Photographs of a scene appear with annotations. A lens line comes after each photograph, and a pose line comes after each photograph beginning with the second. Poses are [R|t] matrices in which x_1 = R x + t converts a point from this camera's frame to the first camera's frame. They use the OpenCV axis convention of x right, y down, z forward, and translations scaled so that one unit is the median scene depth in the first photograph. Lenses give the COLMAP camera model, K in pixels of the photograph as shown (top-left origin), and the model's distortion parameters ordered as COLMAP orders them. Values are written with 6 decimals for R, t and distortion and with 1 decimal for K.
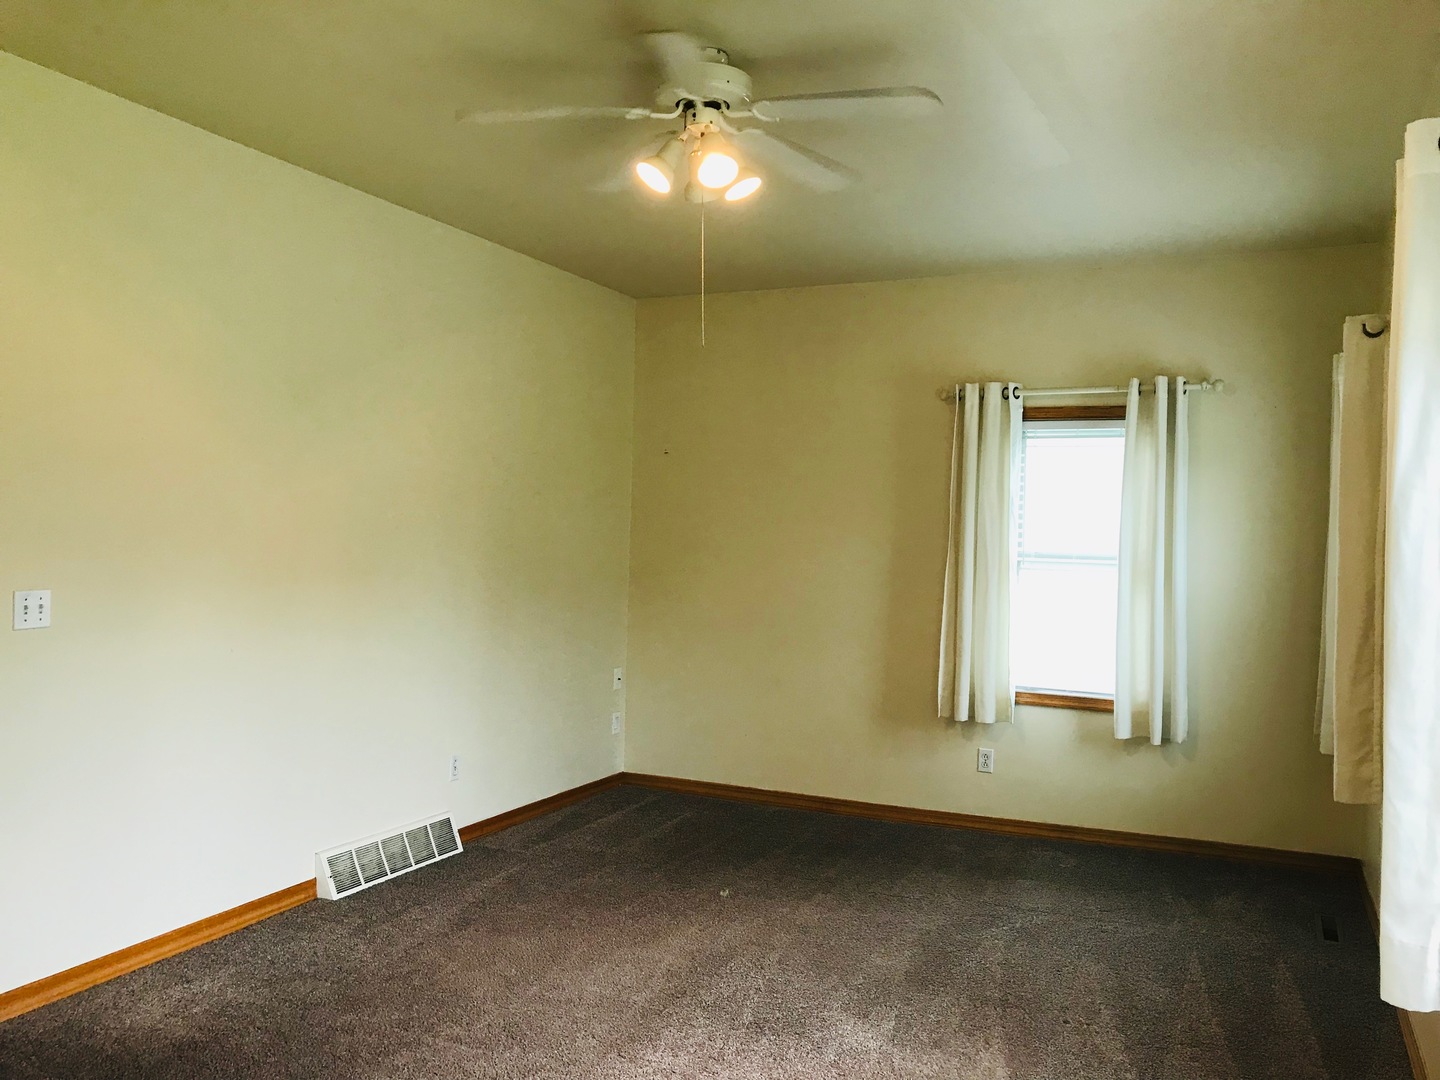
lens RADIAL K [[1194.6, 0, 722.8], [0, 1194.6, 533.9], [0, 0, 1]] dist [0.043054, -0.058977]
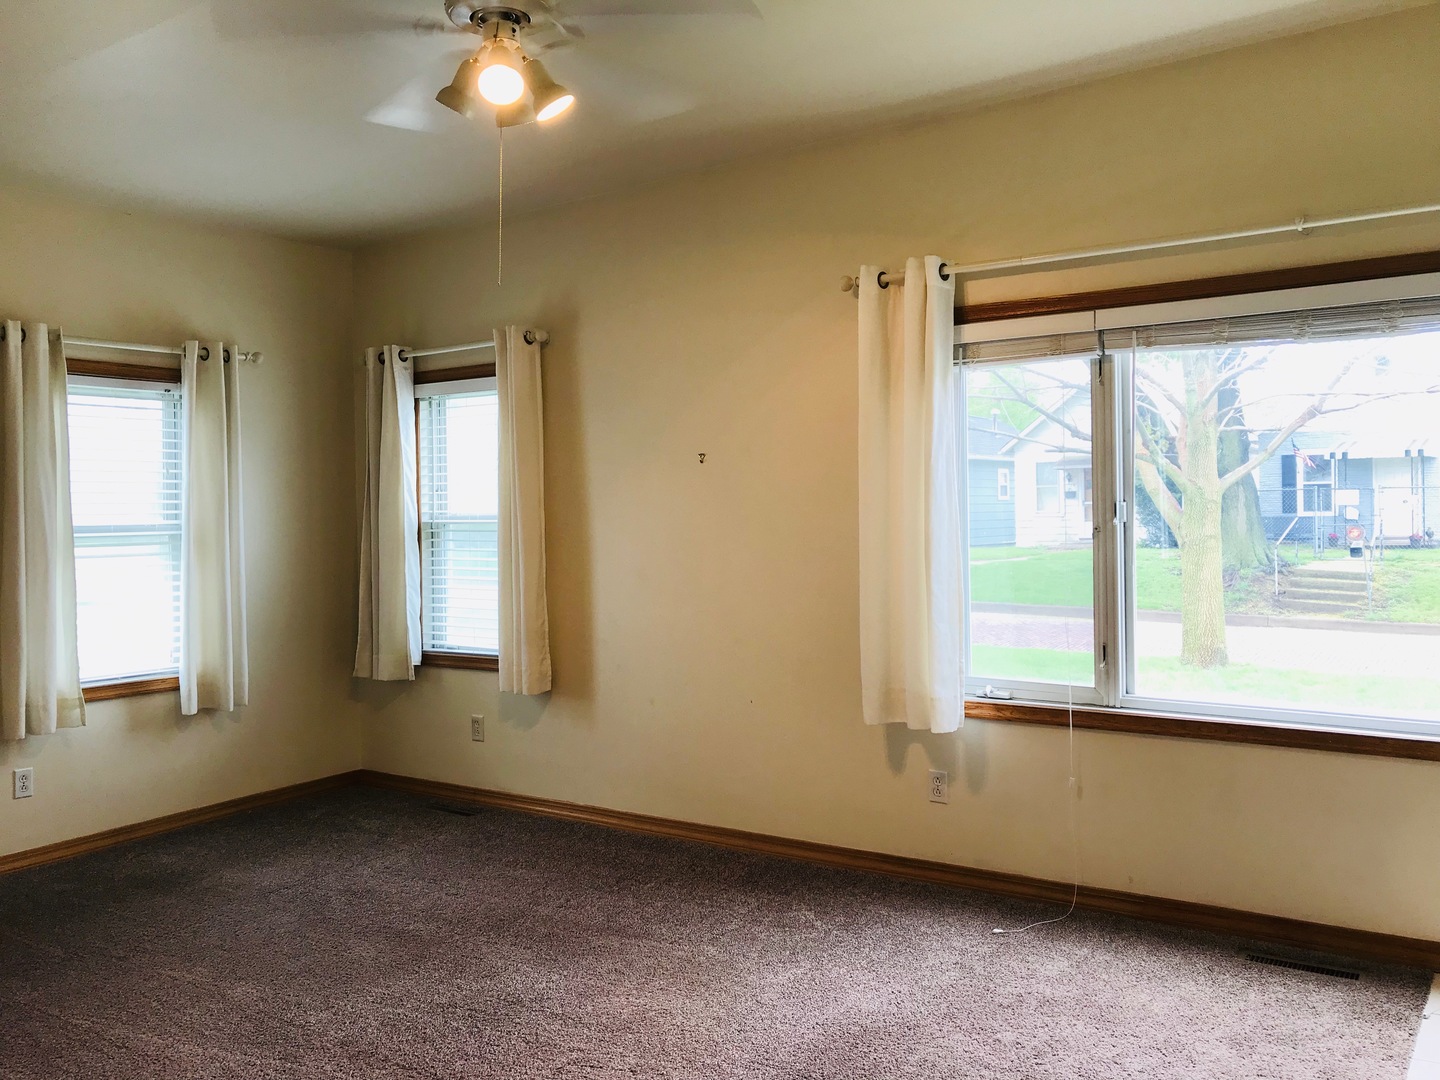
lens RADIAL K [[1194.6, 0, 723.1], [0, 1194.6, 540.4], [0, 0, 1]] dist [0.043054, -0.058977]
pose [[0.154491, -0.047468, 0.986853, -0.546397], [0.023685, 0.998736, 0.044331, -0.002298], [-0.987710, 0.016525, 0.155420, 0.421073]]
